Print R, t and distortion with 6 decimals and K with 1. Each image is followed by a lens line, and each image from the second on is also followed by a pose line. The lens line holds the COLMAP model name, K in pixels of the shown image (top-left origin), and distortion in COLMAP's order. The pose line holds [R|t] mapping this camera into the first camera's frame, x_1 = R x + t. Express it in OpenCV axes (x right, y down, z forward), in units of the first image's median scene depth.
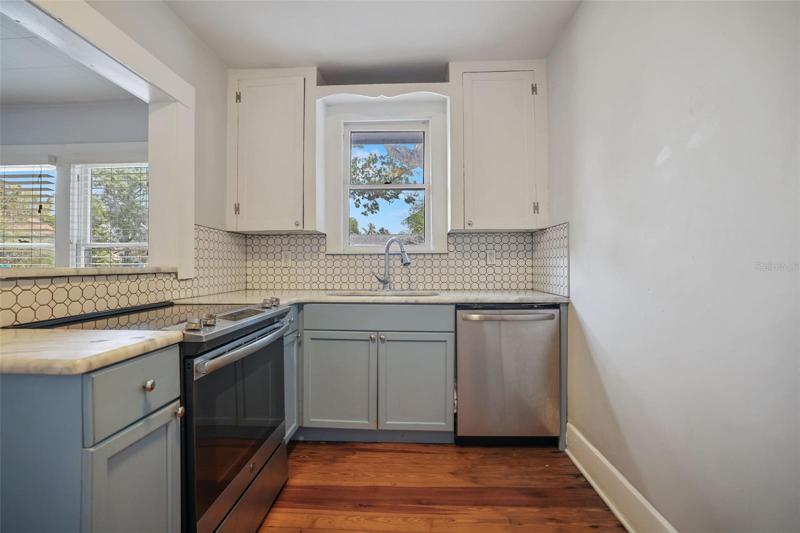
lens RADIAL K [[364.7, 0, 399.4], [0, 364.7, 263.0], [0, 0, 1]] dist [-0.024244, 0.008055]
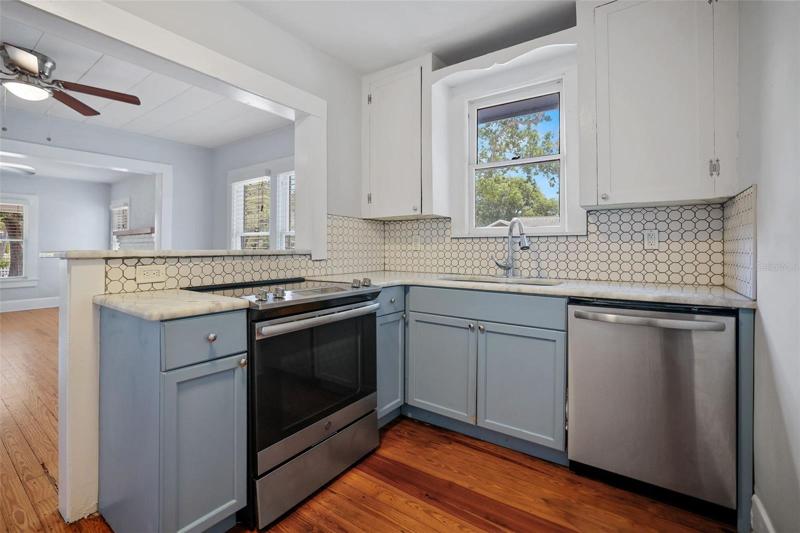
lens RADIAL K [[364.7, 0, 385.9], [0, 364.7, 247.5], [0, 0, 1]] dist [-0.024244, 0.008055]
pose [[0.834698, 0.003078, -0.550700, 0.257326], [-0.001465, 0.999993, 0.003369, -0.001223], [0.550706, -0.002005, 0.834697, 0.096511]]
